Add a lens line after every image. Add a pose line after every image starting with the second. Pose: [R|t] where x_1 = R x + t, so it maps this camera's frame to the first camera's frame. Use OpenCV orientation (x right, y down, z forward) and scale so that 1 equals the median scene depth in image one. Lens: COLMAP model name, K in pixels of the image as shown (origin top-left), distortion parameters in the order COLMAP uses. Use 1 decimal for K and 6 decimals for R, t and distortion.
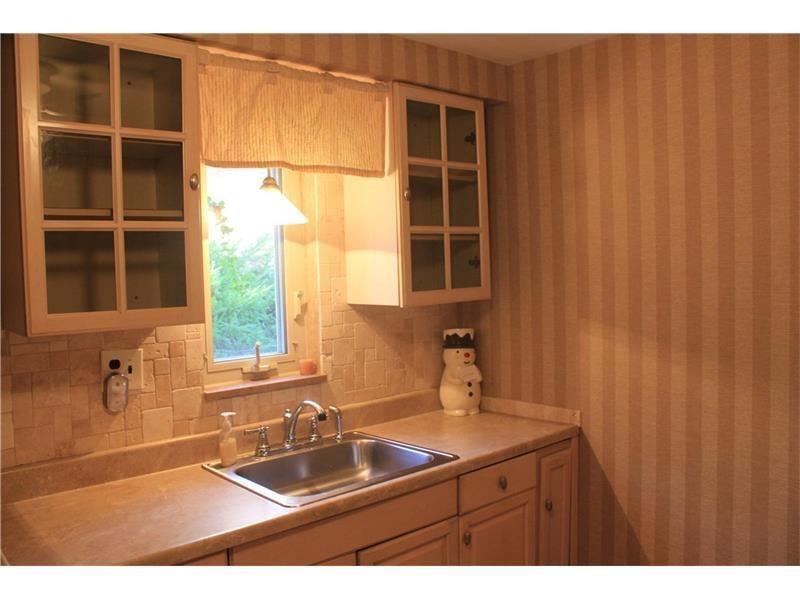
lens RADIAL K [[673.1, 0, 403.6], [0, 673.1, 302.1], [0, 0, 1]] dist [-0.156153, 0.136286]
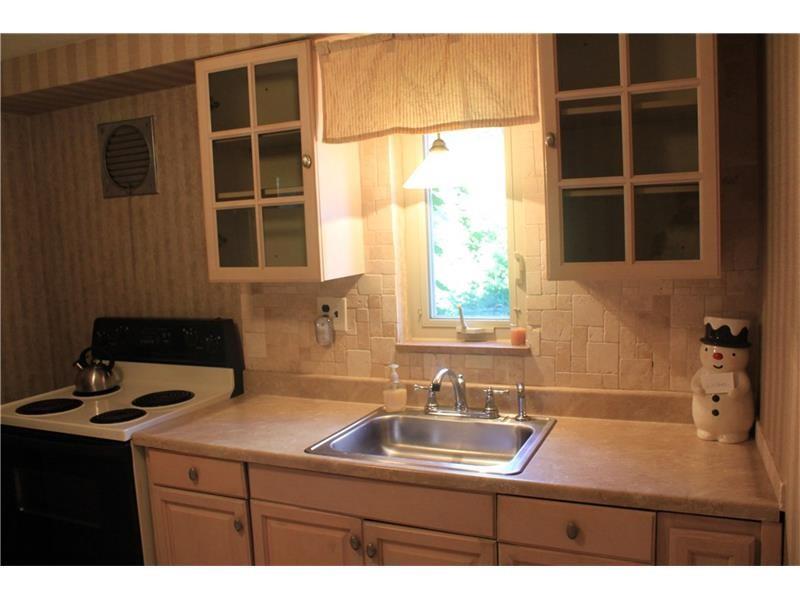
lens RADIAL K [[673.1, 0, 401.9], [0, 673.1, 295.9], [0, 0, 1]] dist [-0.156153, 0.136286]
pose [[0.435602, 0.100911, -0.894465, 0.695961], [-0.022680, 0.994611, 0.101164, -0.055908], [0.899853, -0.023781, 0.435544, 0.520975]]
